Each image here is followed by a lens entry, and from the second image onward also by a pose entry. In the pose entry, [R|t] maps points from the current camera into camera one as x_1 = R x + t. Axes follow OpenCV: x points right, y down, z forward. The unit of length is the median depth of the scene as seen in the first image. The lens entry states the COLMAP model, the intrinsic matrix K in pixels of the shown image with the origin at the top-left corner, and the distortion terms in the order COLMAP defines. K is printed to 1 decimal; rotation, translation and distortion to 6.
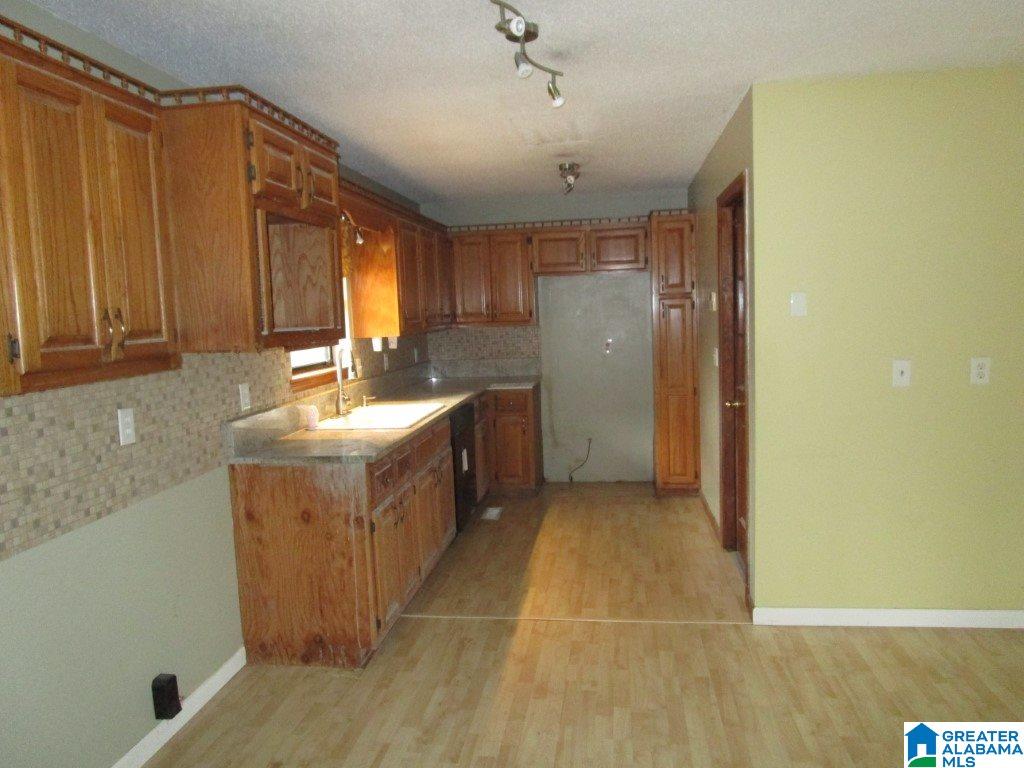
lens RADIAL K [[732.1, 0, 515.4], [0, 732.1, 386.0], [0, 0, 1]] dist [-0.026597, 0.008964]
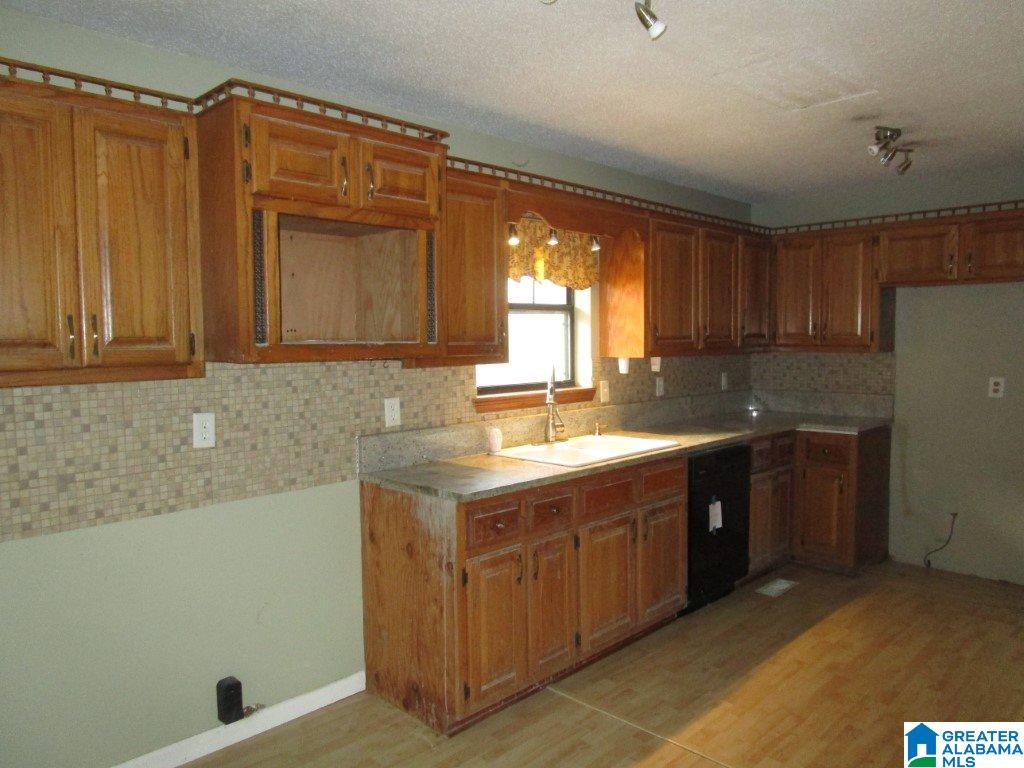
lens RADIAL K [[732.1, 0, 510.9], [0, 732.1, 385.9], [0, 0, 1]] dist [-0.026597, 0.008964]
pose [[0.799167, 0.066463, -0.597423, 0.338412], [-0.081386, 0.996681, 0.002011, -0.035628], [0.595574, 0.047014, 0.801924, 0.332429]]
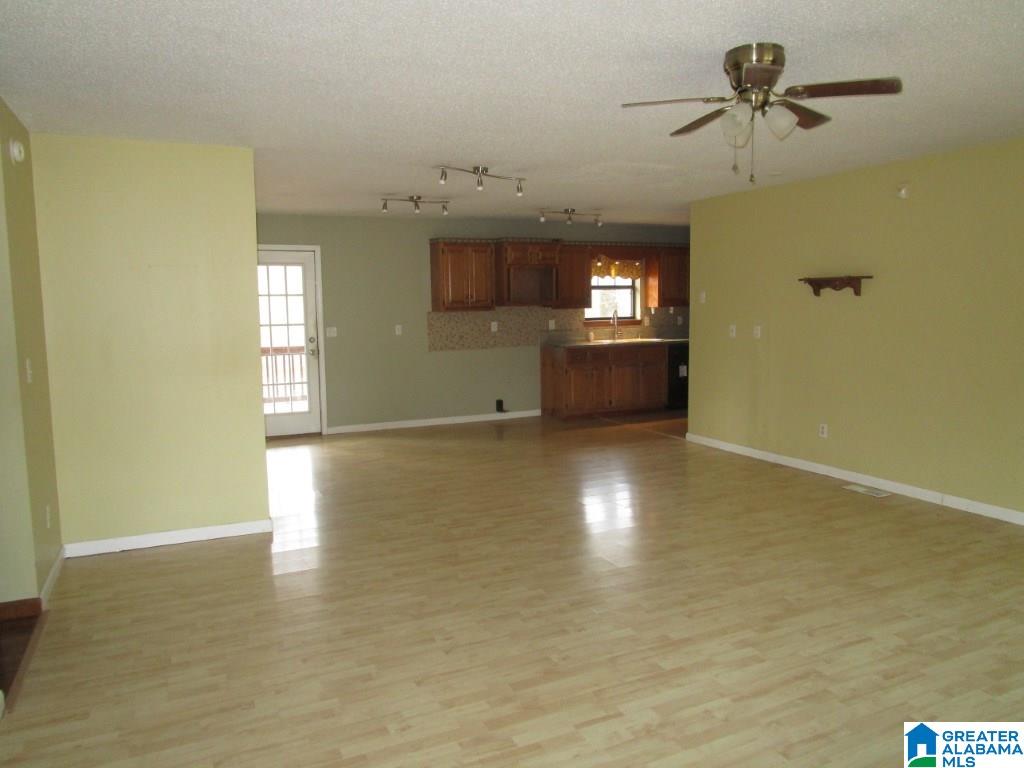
lens RADIAL K [[732.1, 0, 513.6], [0, 732.1, 382.0], [0, 0, 1]] dist [-0.026597, 0.008964]
pose [[0.546849, 0.118797, -0.828760, 2.040215], [-0.091106, 0.992447, 0.082145, 0.016686], [0.832259, 0.030584, 0.553542, -0.744289]]
